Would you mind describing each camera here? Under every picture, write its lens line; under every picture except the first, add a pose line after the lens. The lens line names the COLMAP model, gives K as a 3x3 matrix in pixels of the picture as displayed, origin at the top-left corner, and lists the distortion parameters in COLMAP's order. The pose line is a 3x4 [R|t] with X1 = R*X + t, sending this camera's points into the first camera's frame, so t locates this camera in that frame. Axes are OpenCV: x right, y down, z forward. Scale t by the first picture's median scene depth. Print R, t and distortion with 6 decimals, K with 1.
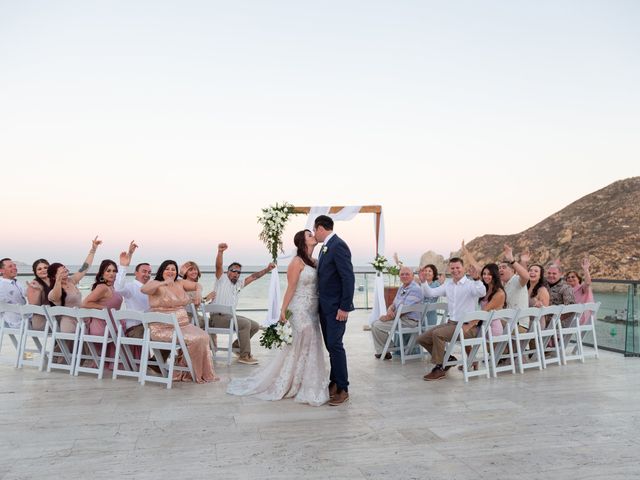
lens RADIAL K [[477.1, 0, 320.0], [0, 477.1, 240.0], [0, 0, 1]] dist [0.005106, 0.002737]
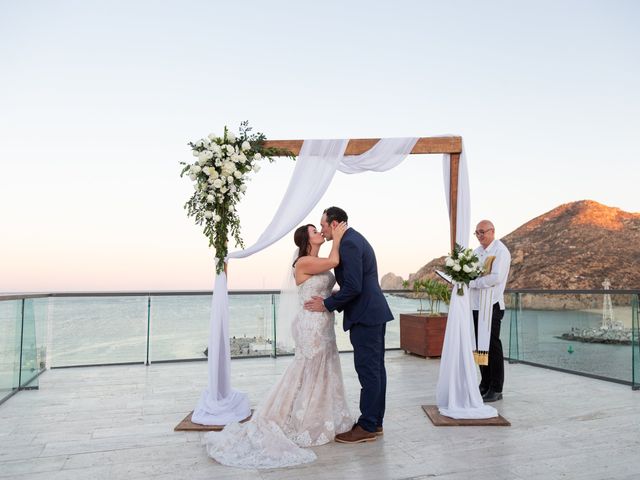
lens RADIAL K [[477.1, 0, 320.0], [0, 477.1, 240.0], [0, 0, 1]] dist [0.005106, 0.002737]
pose [[0.996718, -0.007075, 0.080638, -0.066265], [0.010879, 0.998844, -0.046833, 0.071782], [-0.080213, 0.047556, 0.995643, 0.920666]]
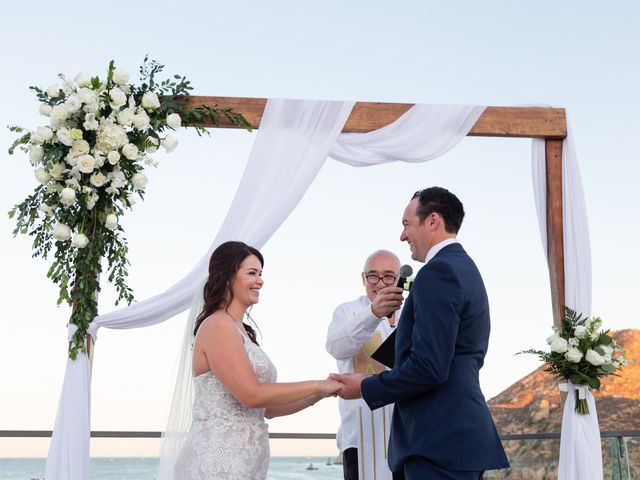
lens RADIAL K [[706.3, 0, 317.2], [0, 706.3, 247.9], [0, 0, 1]] dist [0.007914, 0.012079]
pose [[0.985208, 0.040225, 0.166572, -0.079271], [-0.001012, 0.973407, -0.229079, 0.123668], [-0.171357, 0.225522, 0.959050, 1.132035]]
